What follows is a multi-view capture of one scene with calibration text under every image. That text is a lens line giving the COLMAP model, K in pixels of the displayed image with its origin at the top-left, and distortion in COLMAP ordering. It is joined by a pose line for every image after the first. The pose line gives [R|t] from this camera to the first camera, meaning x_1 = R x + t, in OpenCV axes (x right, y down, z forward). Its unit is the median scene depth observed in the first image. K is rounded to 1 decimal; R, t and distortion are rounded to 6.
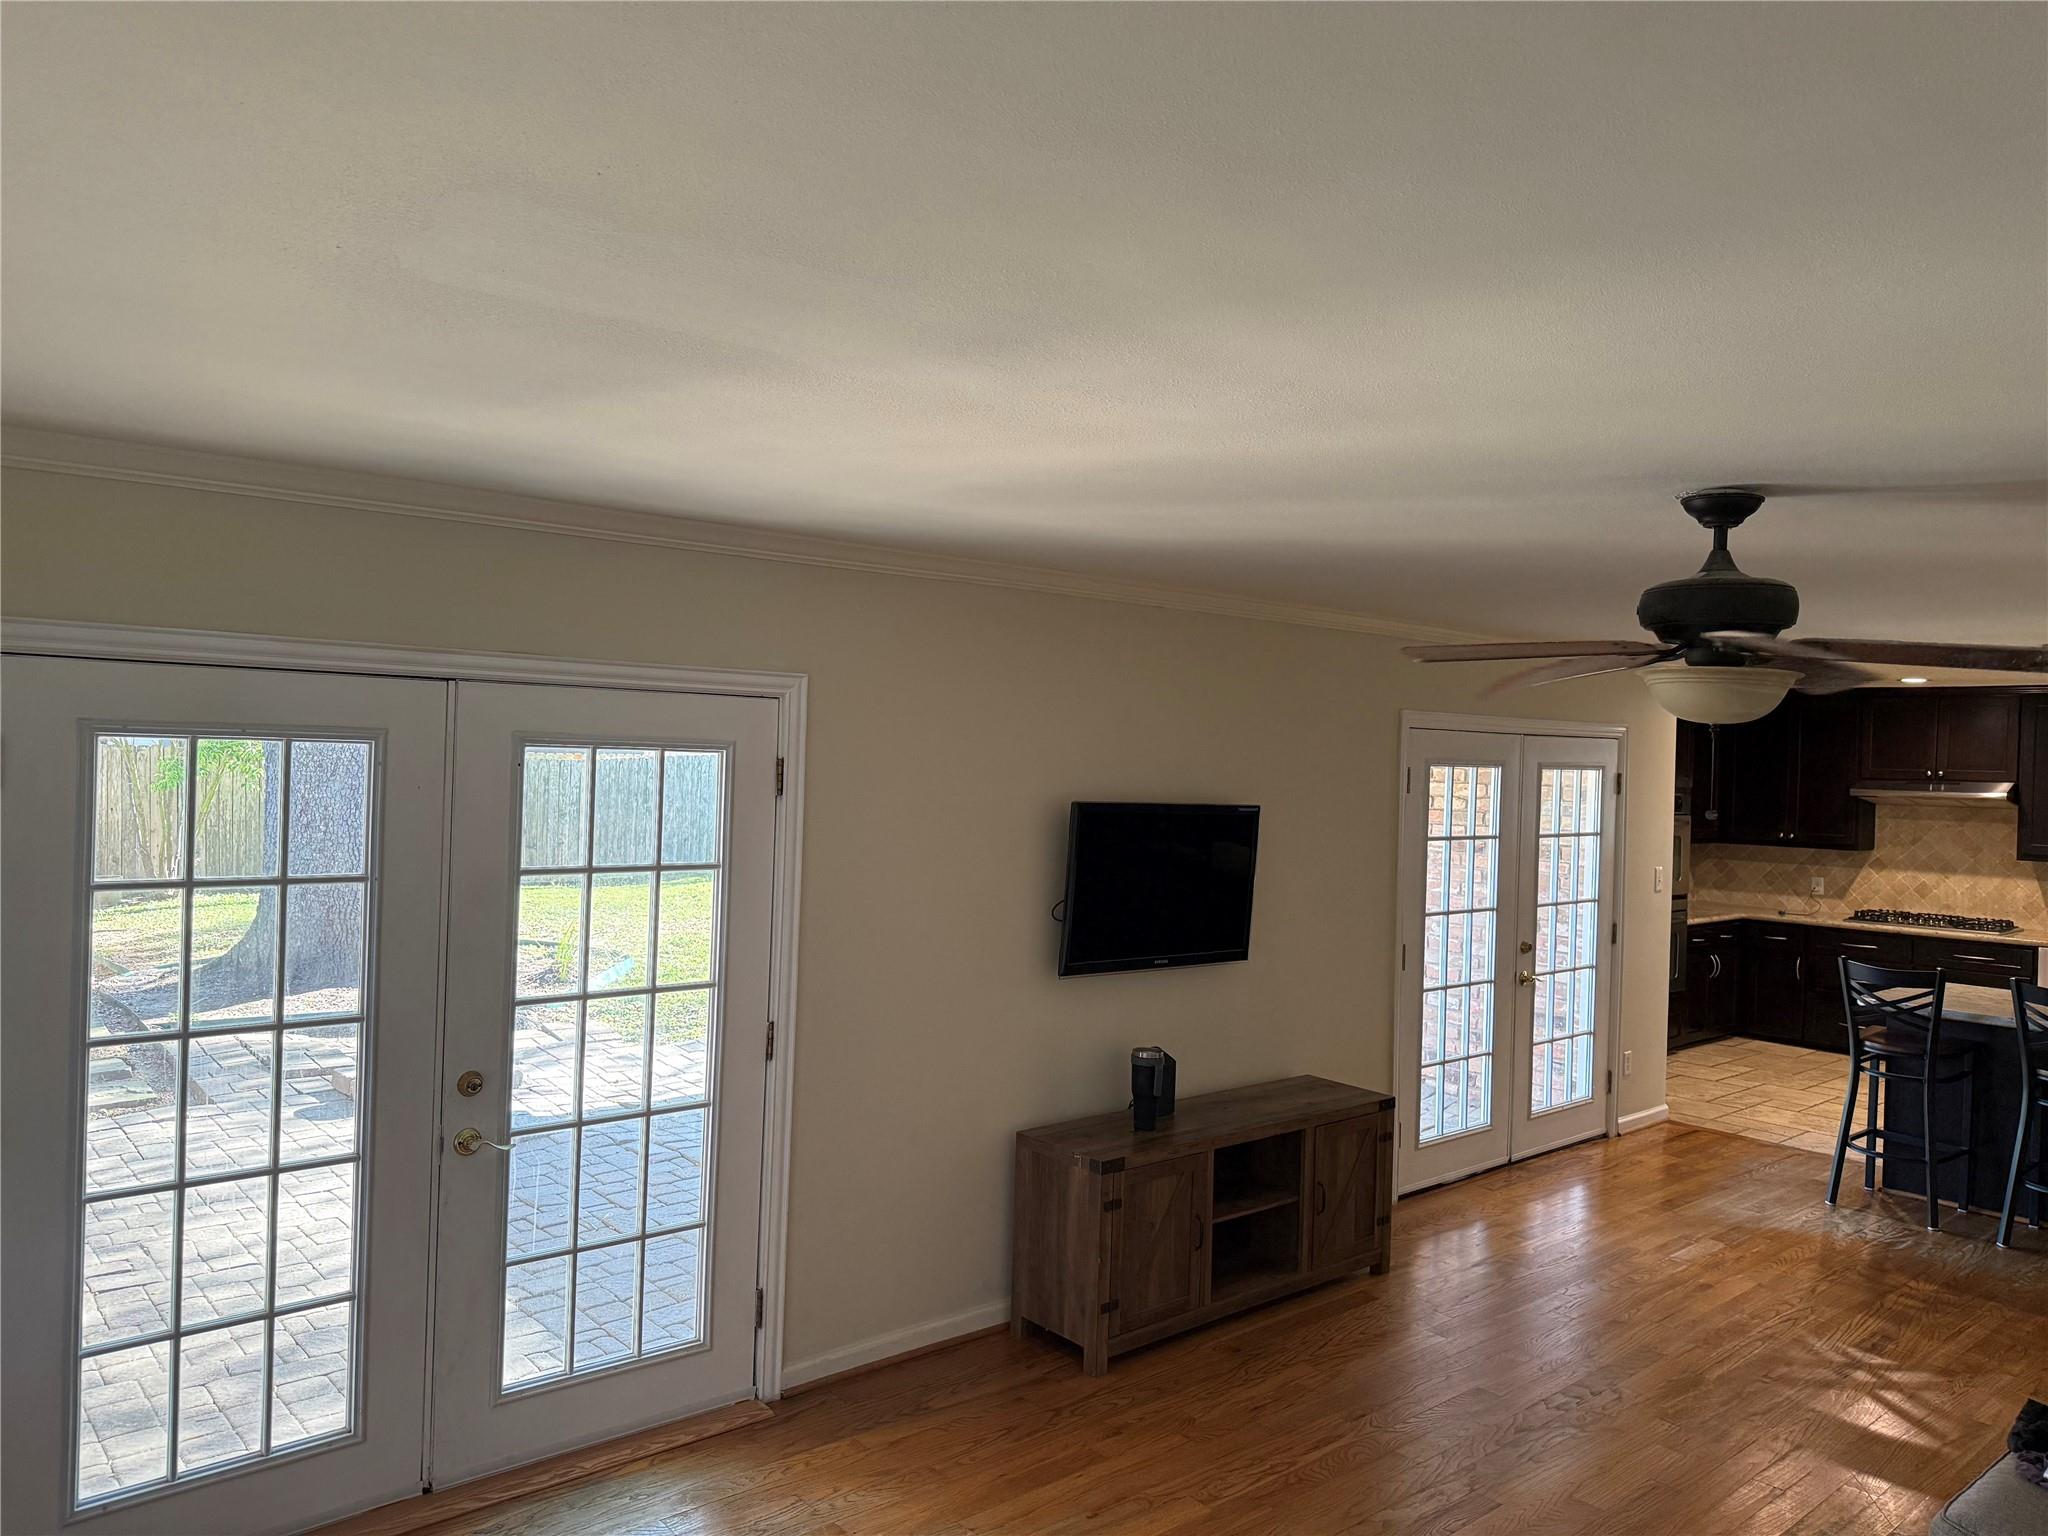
lens RADIAL K [[1468.6, 0, 1023.9], [0, 1468.6, 764.2], [0, 0, 1]] dist [0.009096, 0.001293]
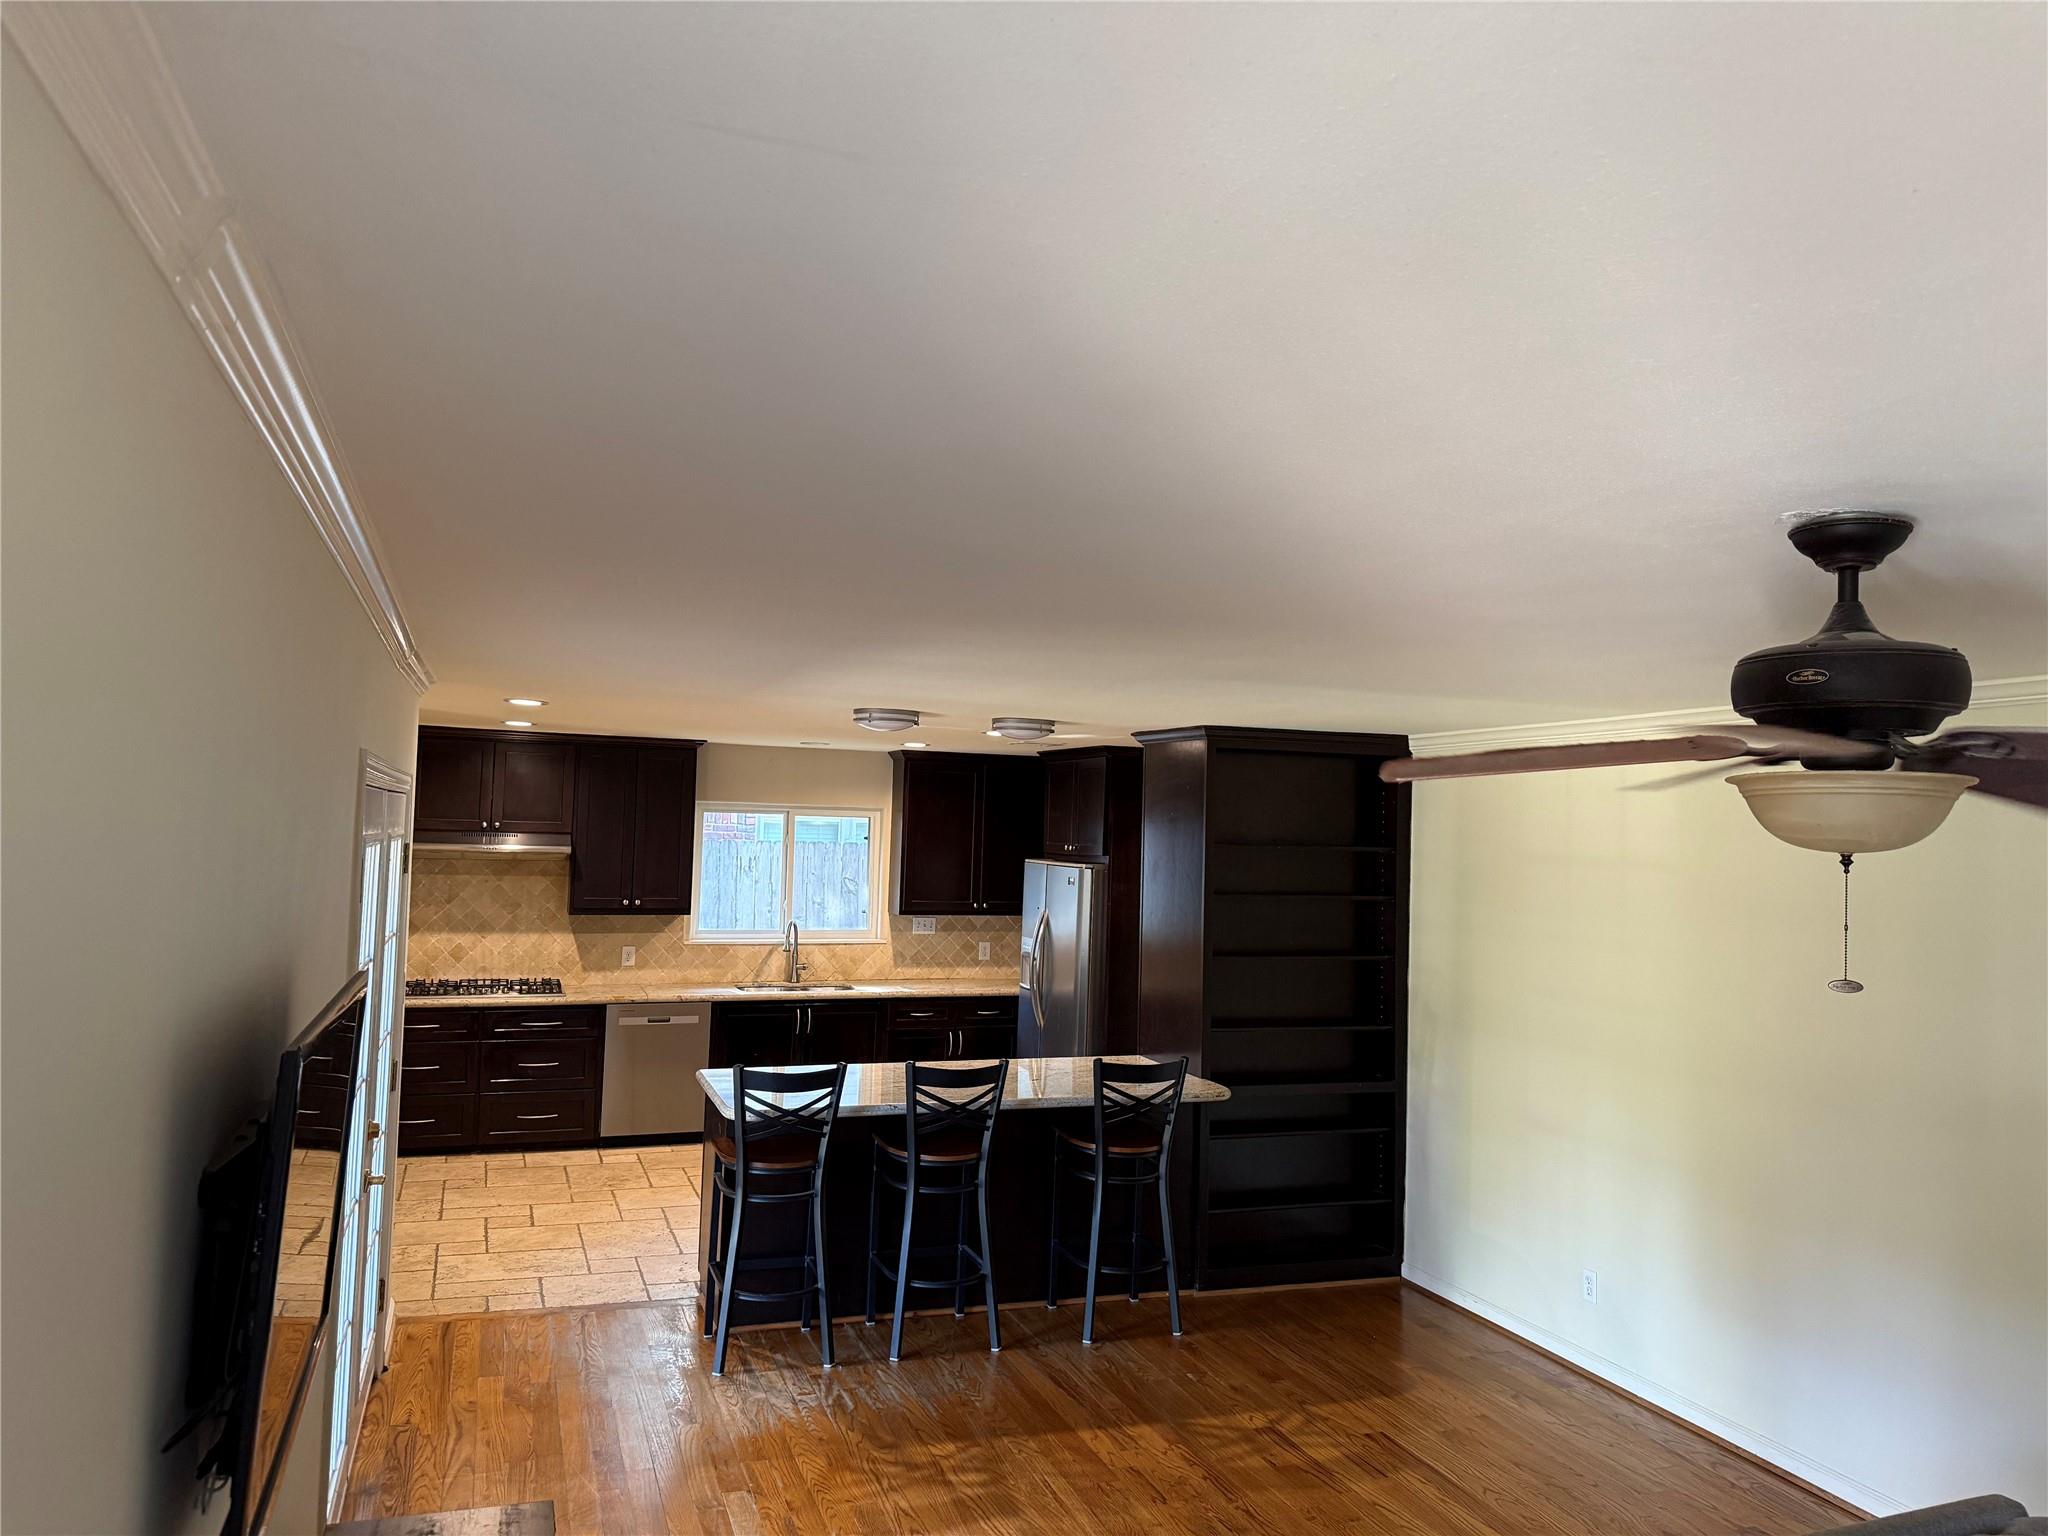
lens RADIAL K [[1468.6, 0, 1022.0], [0, 1468.6, 765.7], [0, 0, 1]] dist [0.009096, 0.001293]
pose [[0.371640, 0.019624, 0.928169, -0.161720], [-0.009991, 0.999803, -0.017138, -0.028230], [-0.928323, -0.002904, 0.371763, 0.569301]]
